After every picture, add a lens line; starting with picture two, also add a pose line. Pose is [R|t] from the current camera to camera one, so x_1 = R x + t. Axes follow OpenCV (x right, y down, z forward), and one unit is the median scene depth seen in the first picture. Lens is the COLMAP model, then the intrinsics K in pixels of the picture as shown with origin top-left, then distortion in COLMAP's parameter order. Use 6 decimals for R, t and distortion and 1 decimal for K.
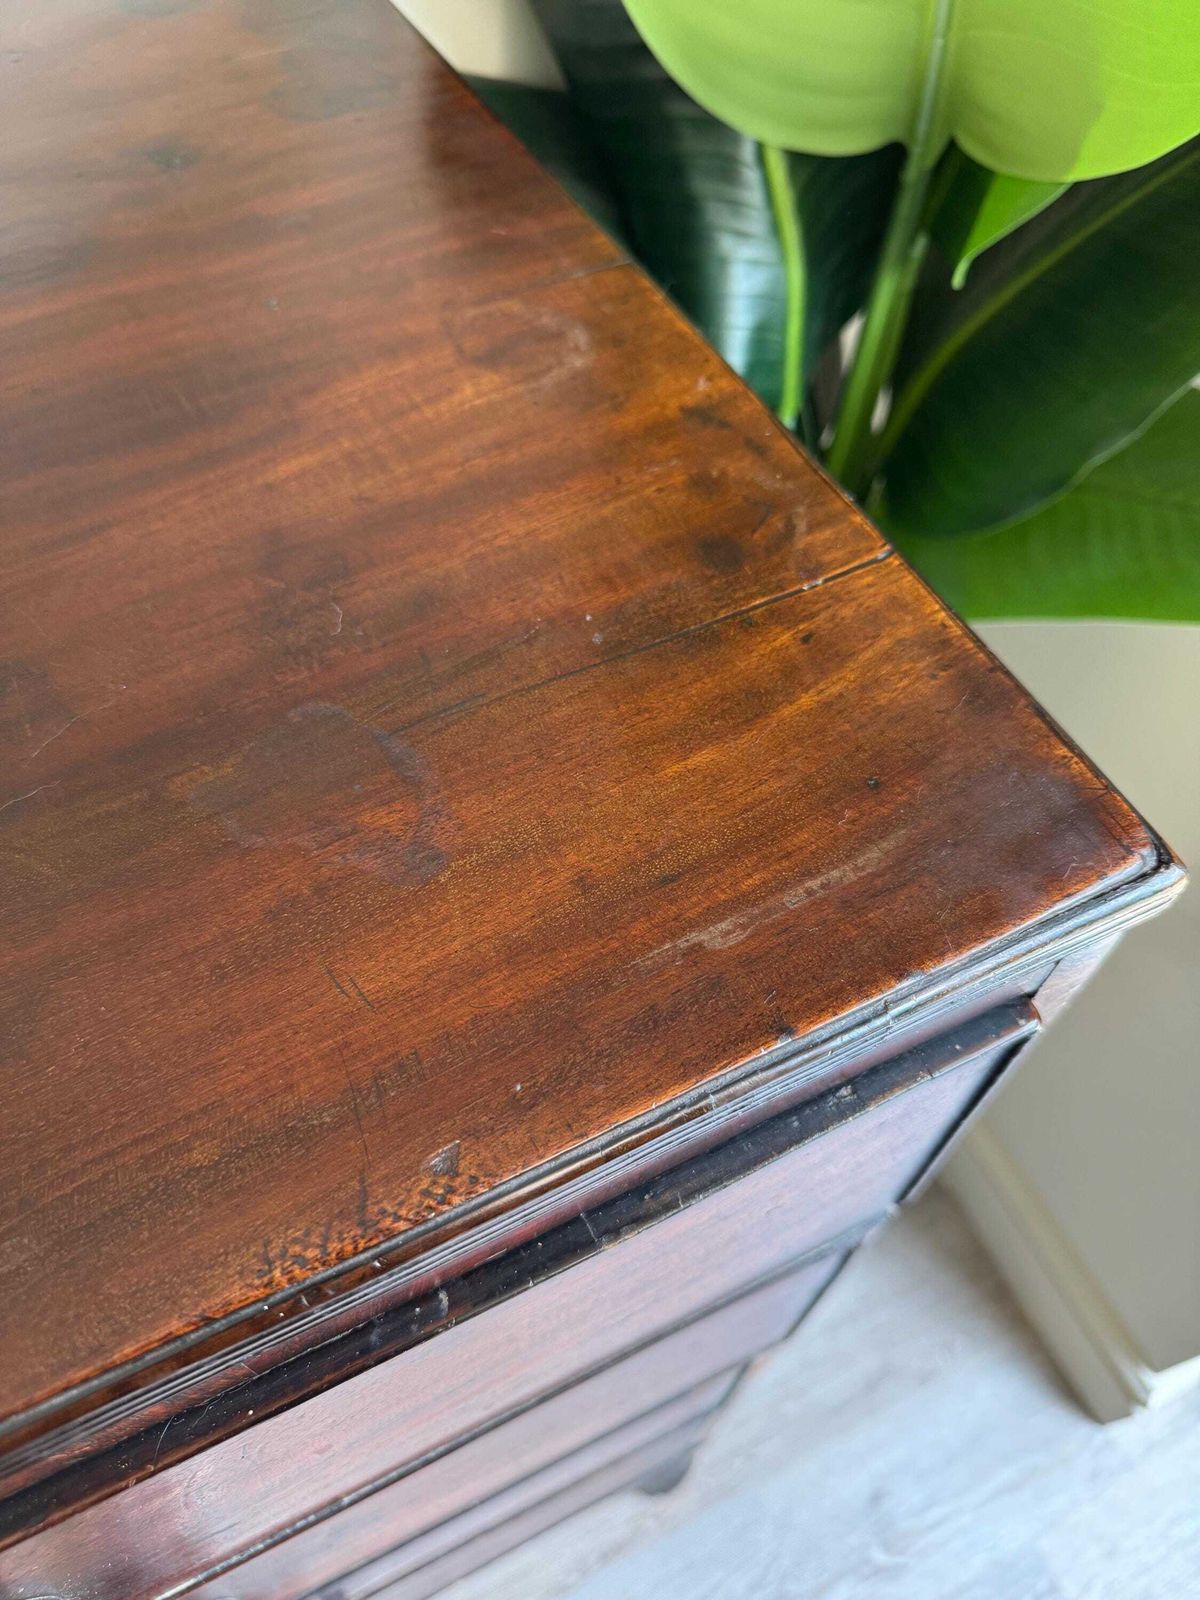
lens RADIAL K [[1144.3, 0, 603.4], [0, 1144.3, 766.1], [0, 0, 1]] dist [0.091706, -0.192175]
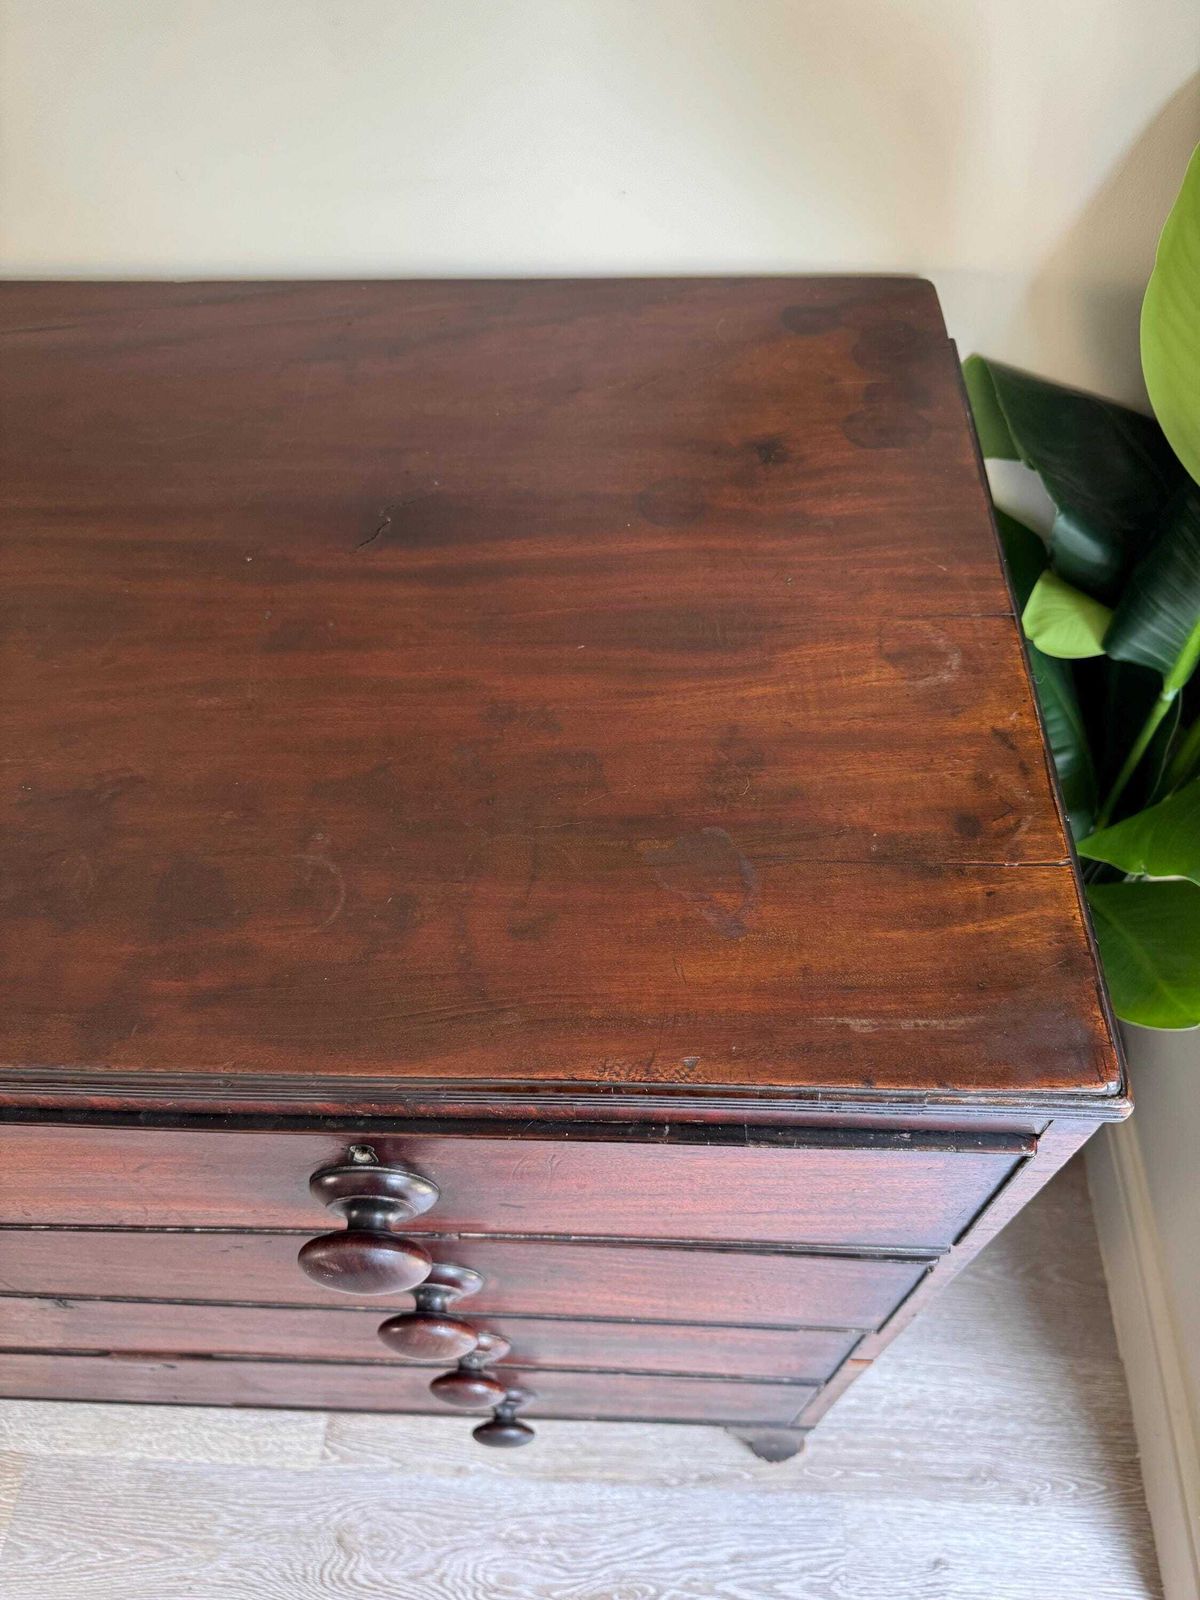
lens RADIAL K [[1191.1, 0, 596.9], [0, 1191.1, 840.1], [0, 0, 1]] dist [-0.008647, -0.007300]
pose [[0.870657, 0.374617, -0.318778, 0.201845], [-0.354150, 0.927157, 0.122299, -0.195248], [0.341373, 0.006415, 0.939906, -0.883204]]
